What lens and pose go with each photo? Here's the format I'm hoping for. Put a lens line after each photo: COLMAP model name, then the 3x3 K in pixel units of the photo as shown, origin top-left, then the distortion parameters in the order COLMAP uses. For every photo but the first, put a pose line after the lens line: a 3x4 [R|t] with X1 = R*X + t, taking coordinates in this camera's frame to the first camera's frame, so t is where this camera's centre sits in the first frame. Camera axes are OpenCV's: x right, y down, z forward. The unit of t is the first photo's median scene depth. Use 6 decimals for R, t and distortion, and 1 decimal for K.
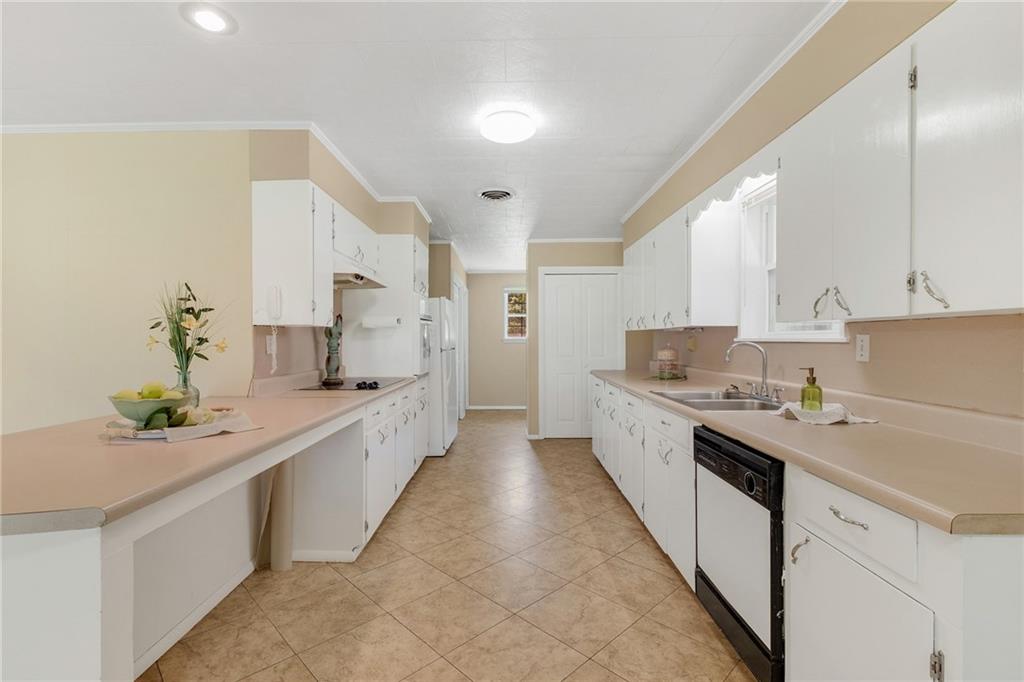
lens RADIAL K [[464.2, 0, 489.8], [0, 464.2, 338.4], [0, 0, 1]] dist [-0.006636, 0.002379]
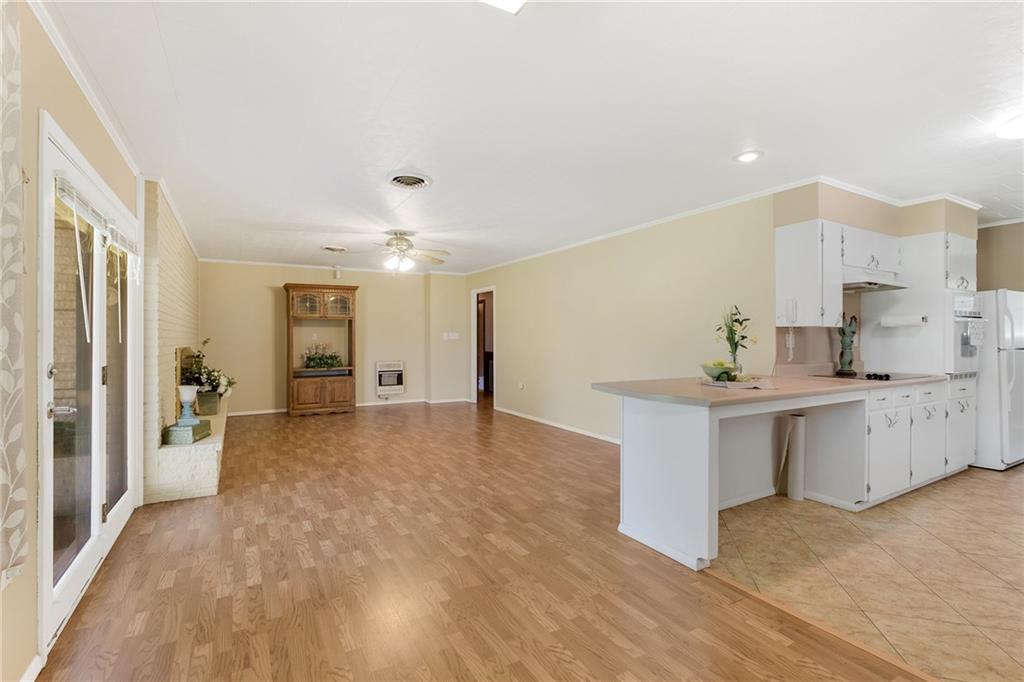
lens RADIAL K [[464.2, 0, 507.8], [0, 464.2, 337.7], [0, 0, 1]] dist [-0.006636, 0.002379]
pose [[0.528055, 0.002979, -0.849205, 0.282792], [-0.001336, 0.999996, 0.002677, 0.001809], [0.849209, -0.000280, 0.528057, -0.487486]]
